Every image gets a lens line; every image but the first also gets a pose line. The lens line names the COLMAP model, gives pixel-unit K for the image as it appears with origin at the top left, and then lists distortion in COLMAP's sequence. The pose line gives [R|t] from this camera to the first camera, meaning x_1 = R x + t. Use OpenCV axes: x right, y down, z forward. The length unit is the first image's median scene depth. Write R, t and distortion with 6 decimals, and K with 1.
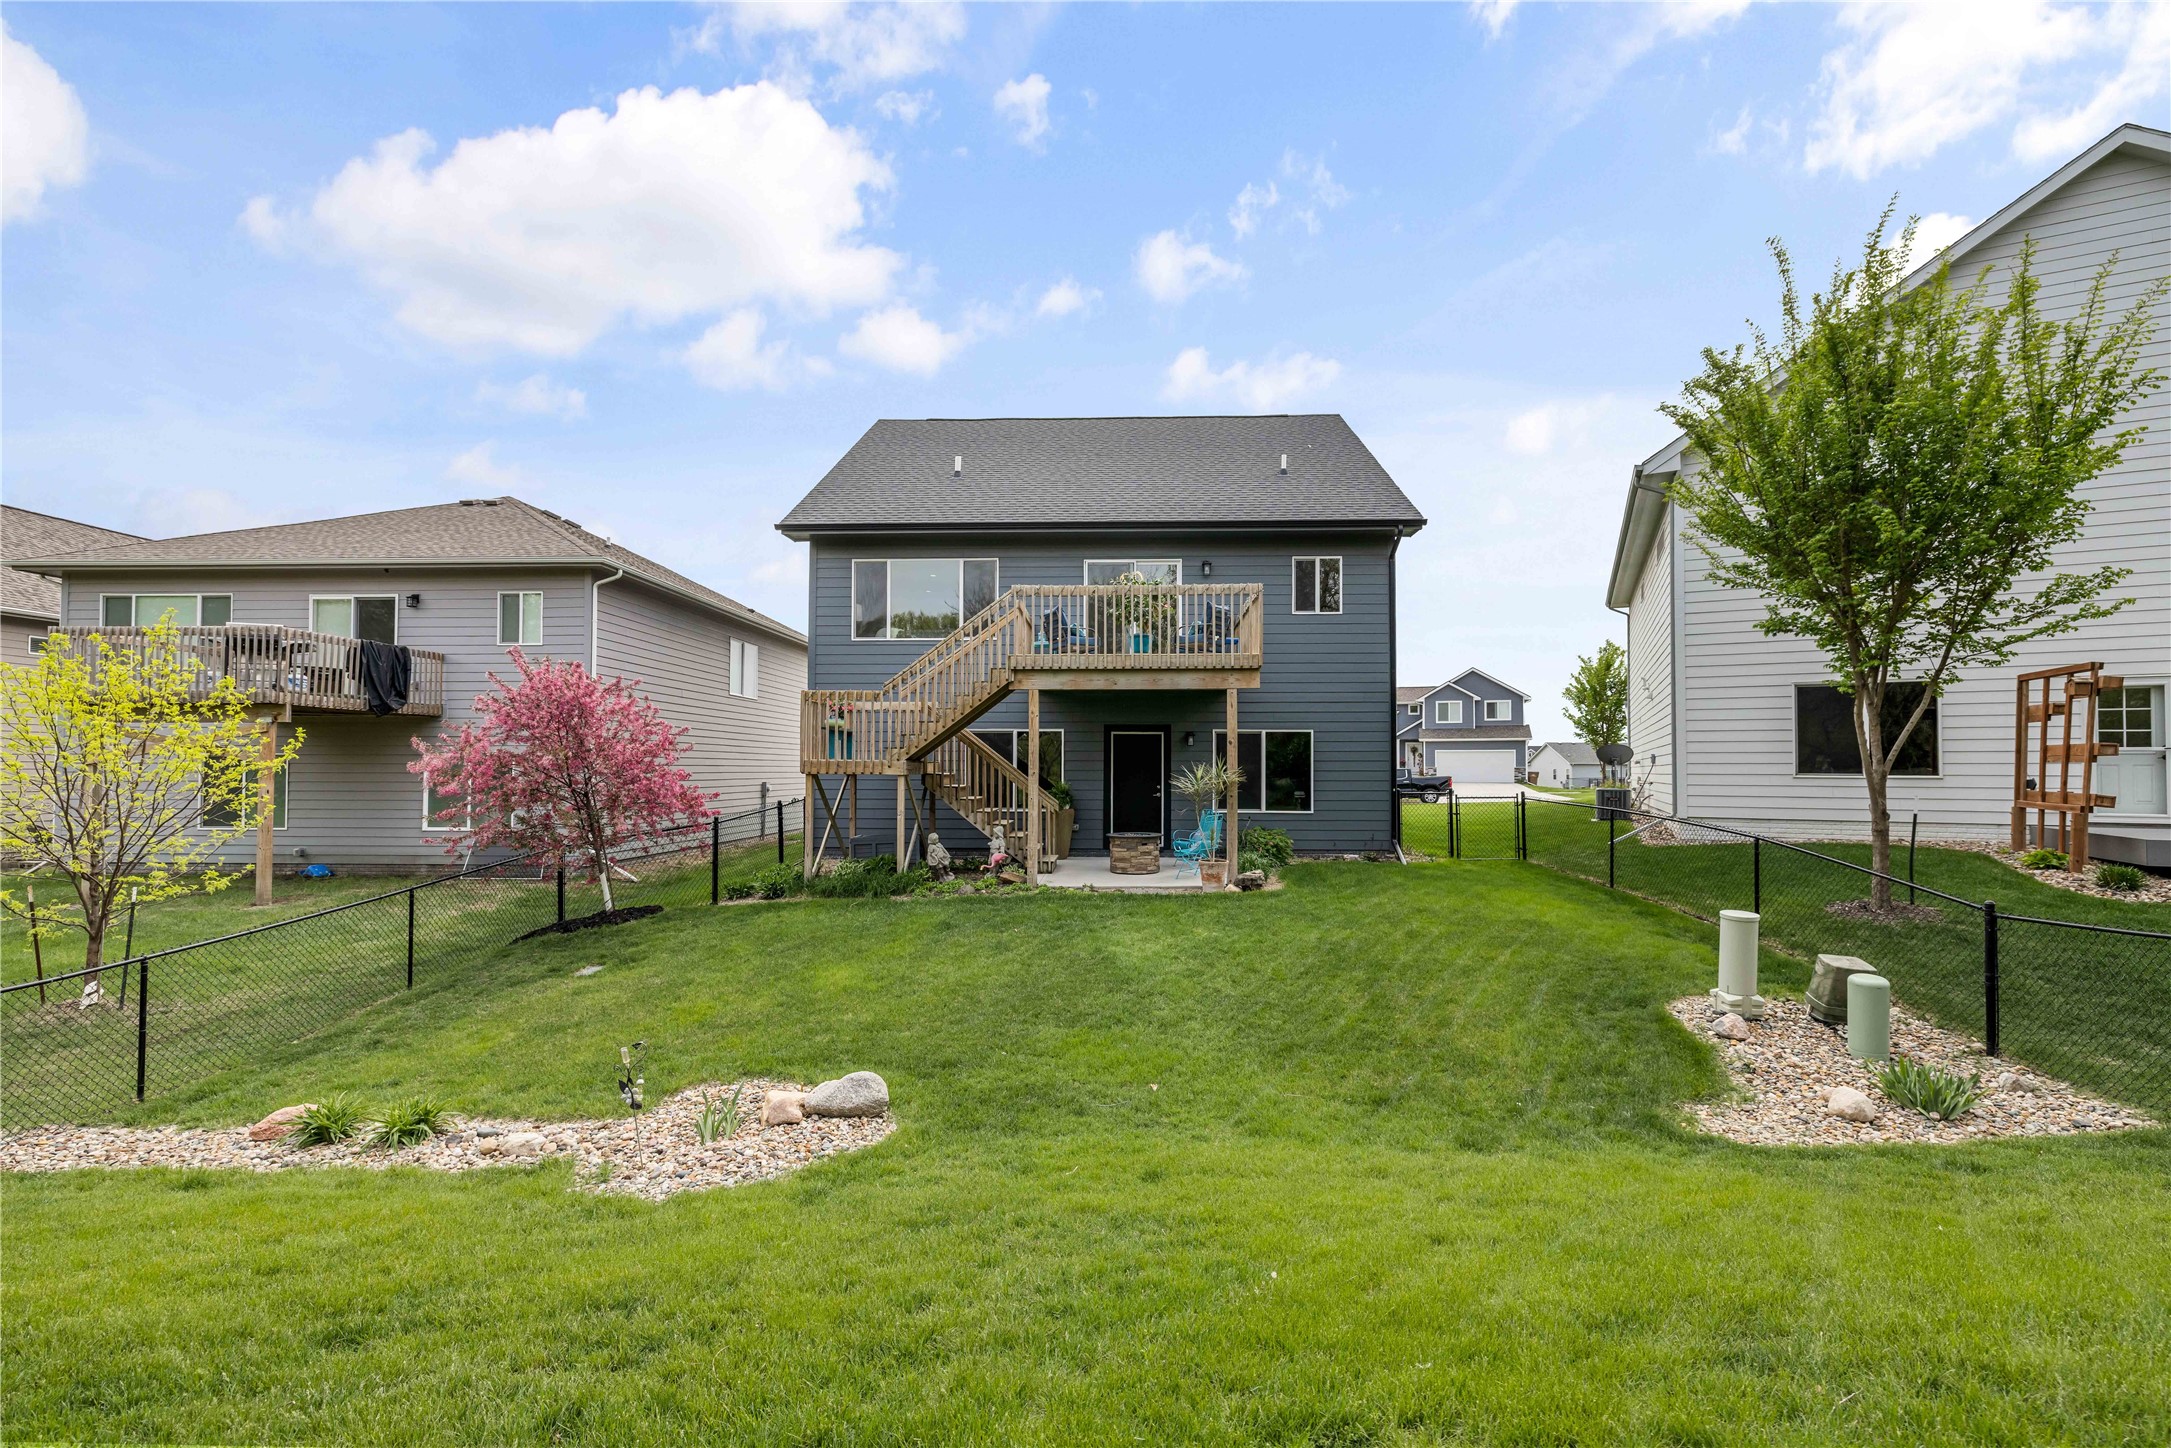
lens RADIAL K [[923.9, 0, 1101.8], [0, 923.9, 739.1], [0, 0, 1]] dist [0.002253, 0.000604]
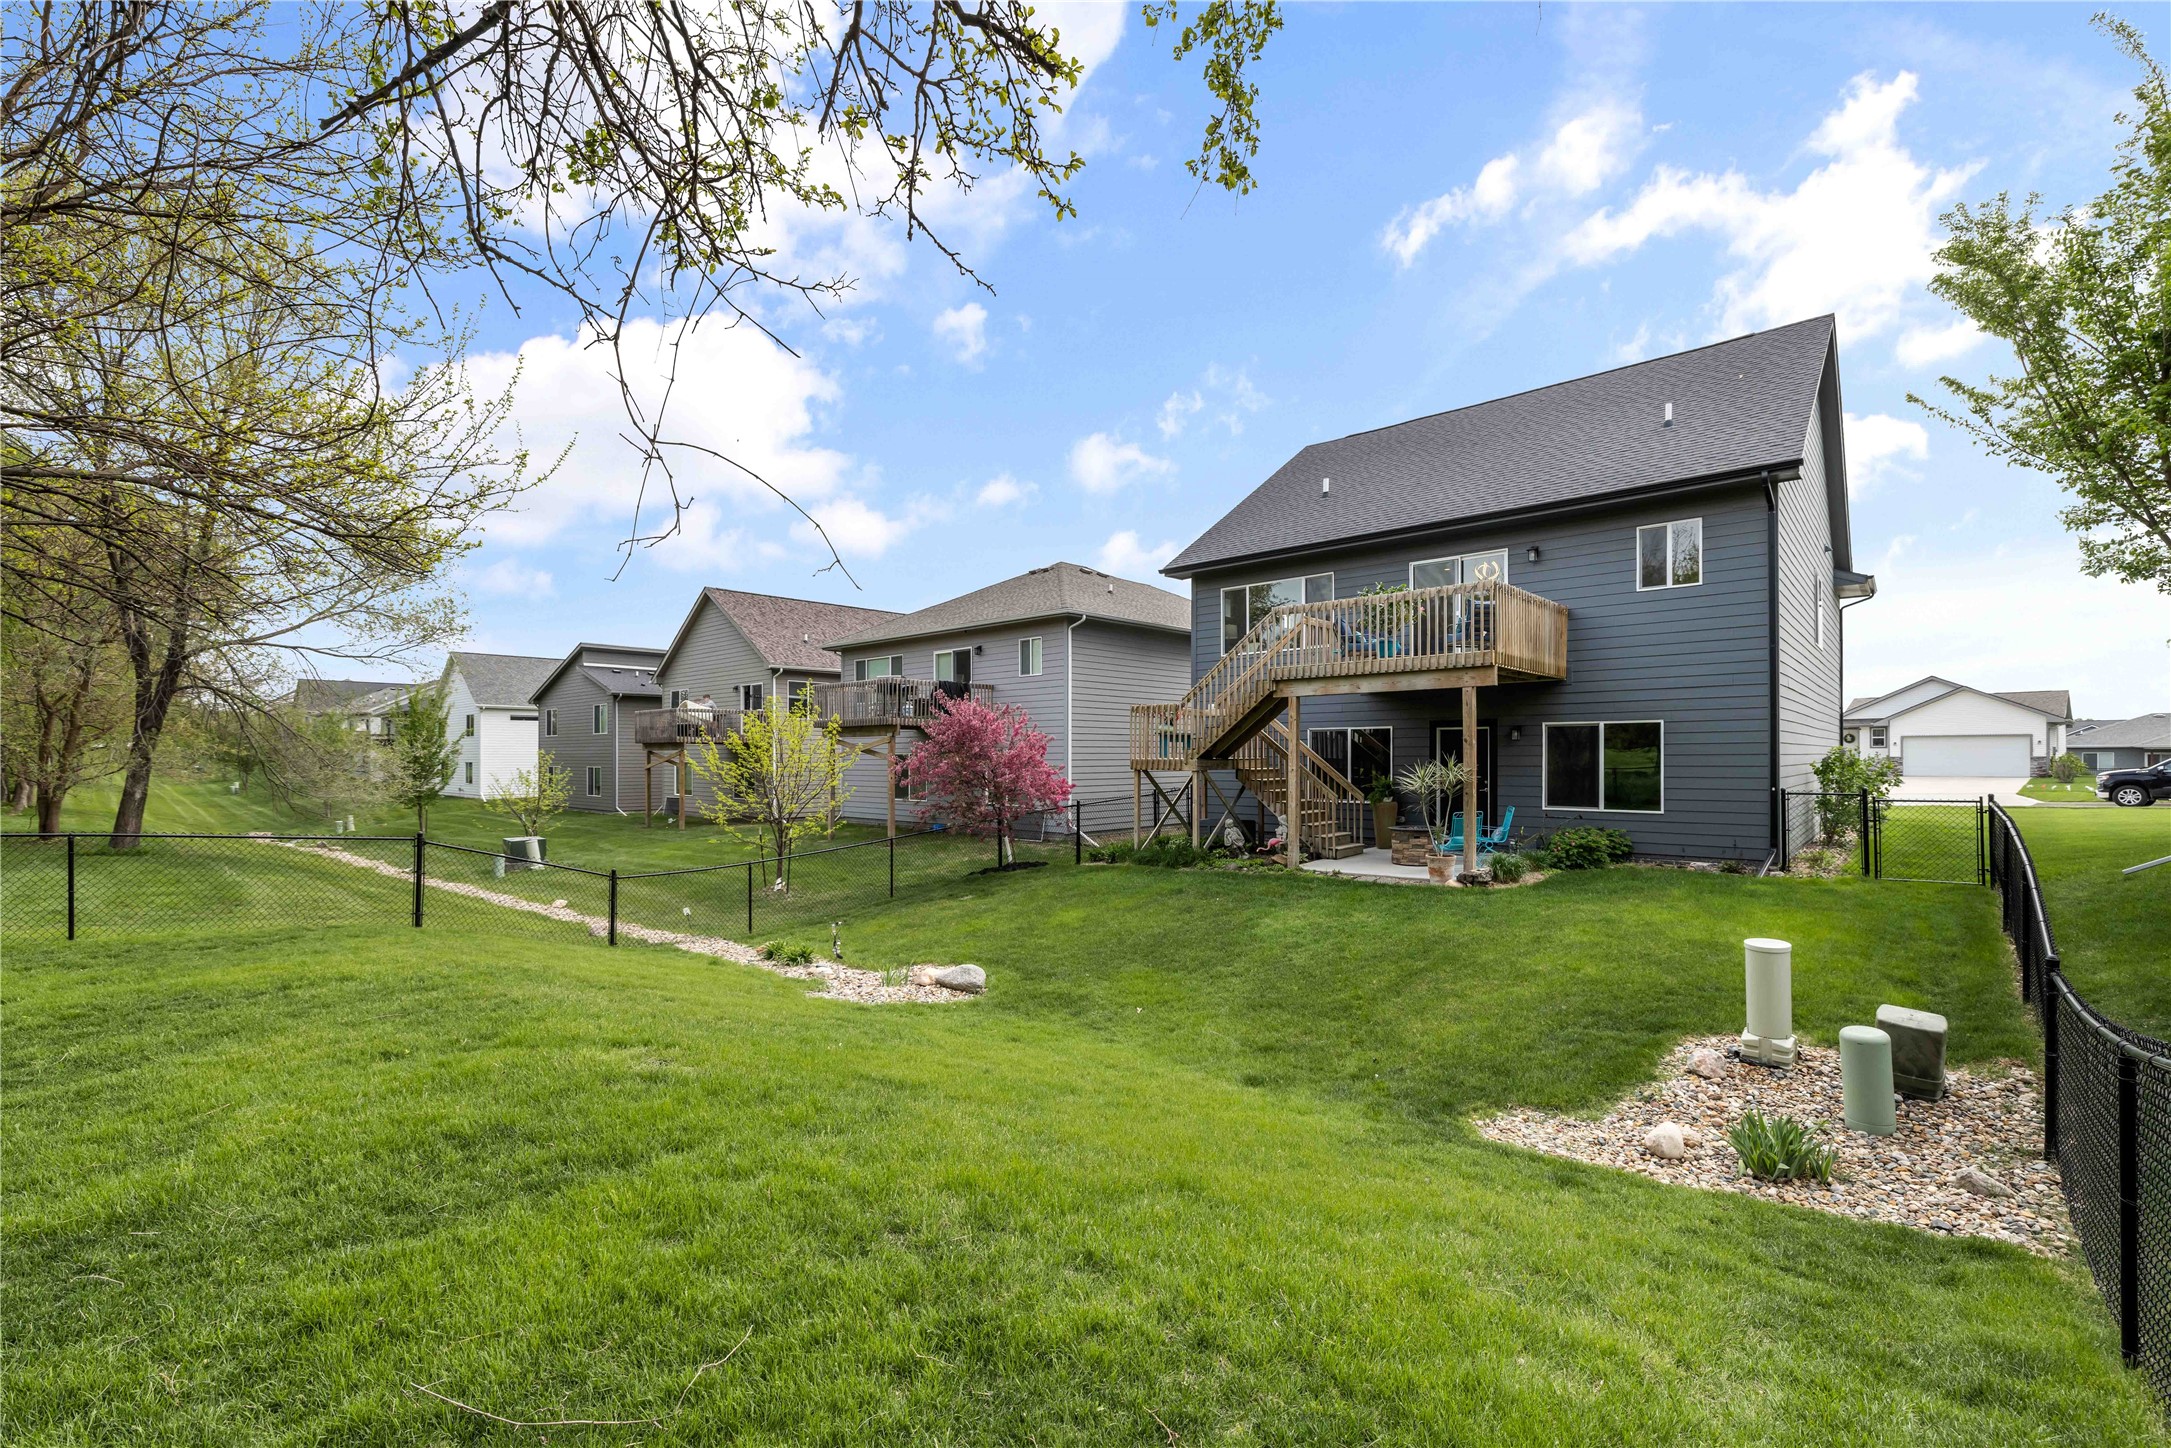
lens RADIAL K [[923.9, 0, 1101.8], [0, 923.9, 739.1], [0, 0, 1]] dist [0.002253, 0.000604]
pose [[0.772697, -0.016749, -0.634555, 0.444684], [0.026143, 0.999643, 0.005449, -0.012760], [0.634237, -0.020799, 0.772859, -0.032168]]
